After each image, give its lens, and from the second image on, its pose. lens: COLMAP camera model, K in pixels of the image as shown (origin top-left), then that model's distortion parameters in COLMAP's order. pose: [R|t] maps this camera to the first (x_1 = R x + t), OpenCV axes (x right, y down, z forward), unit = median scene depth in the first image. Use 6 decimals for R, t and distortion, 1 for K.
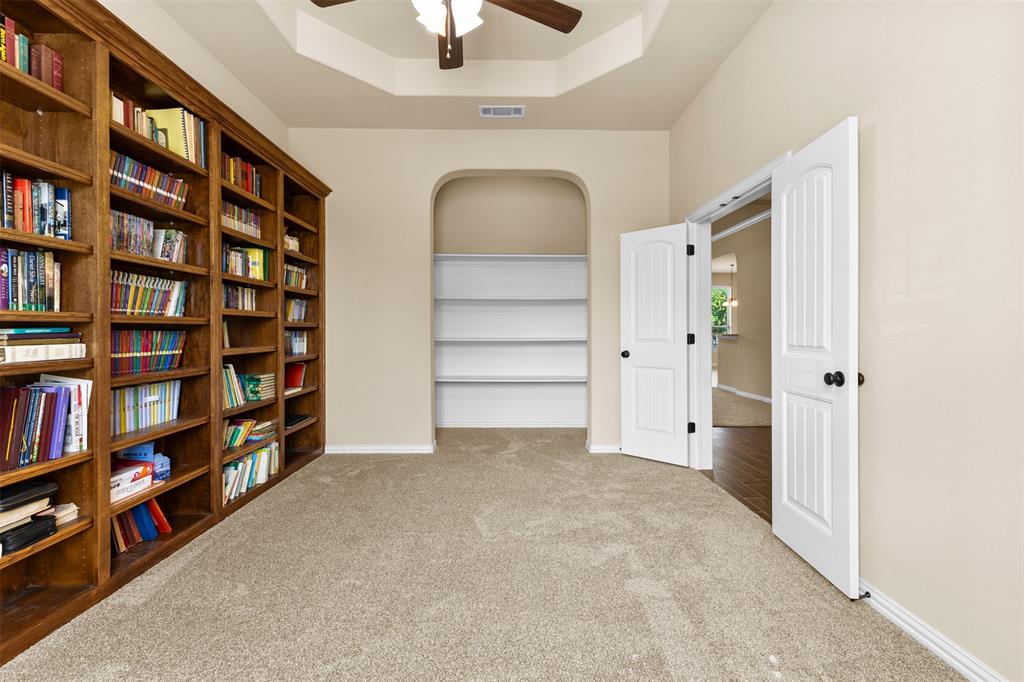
lens RADIAL K [[444.2, 0, 512.6], [0, 444.2, 334.2], [0, 0, 1]] dist [0.011037, -0.002361]
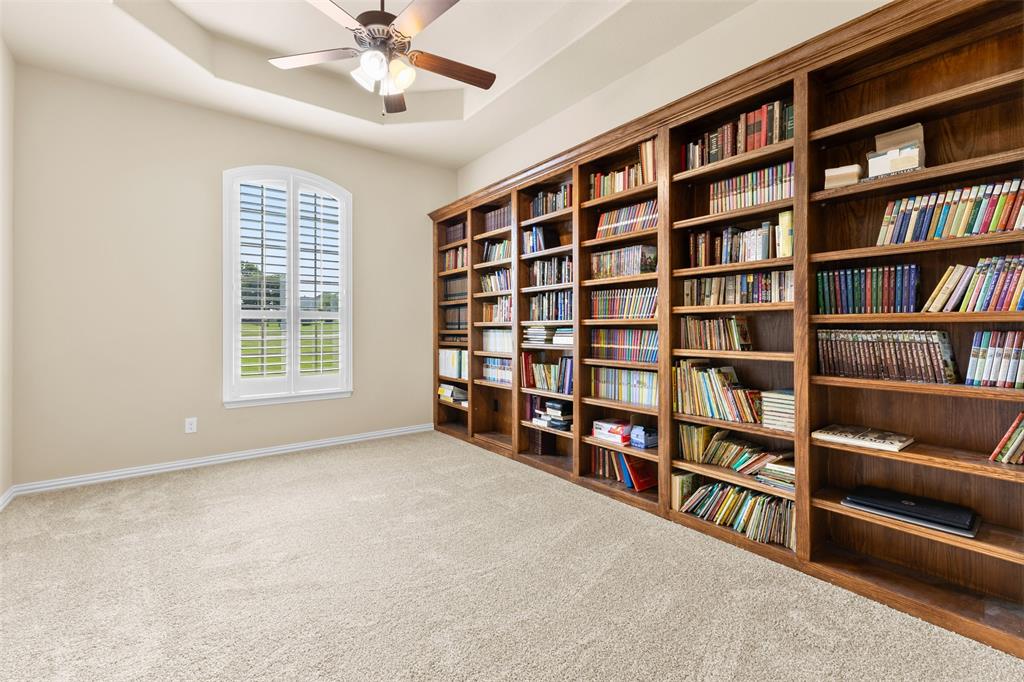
lens RADIAL K [[444.2, 0, 512.8], [0, 444.2, 332.2], [0, 0, 1]] dist [0.011037, -0.002361]
pose [[-0.791980, 0.005803, -0.610519, 0.200972], [-0.007365, 0.999791, 0.019058, -0.018264], [0.610503, 0.019590, -0.791772, 1.380747]]
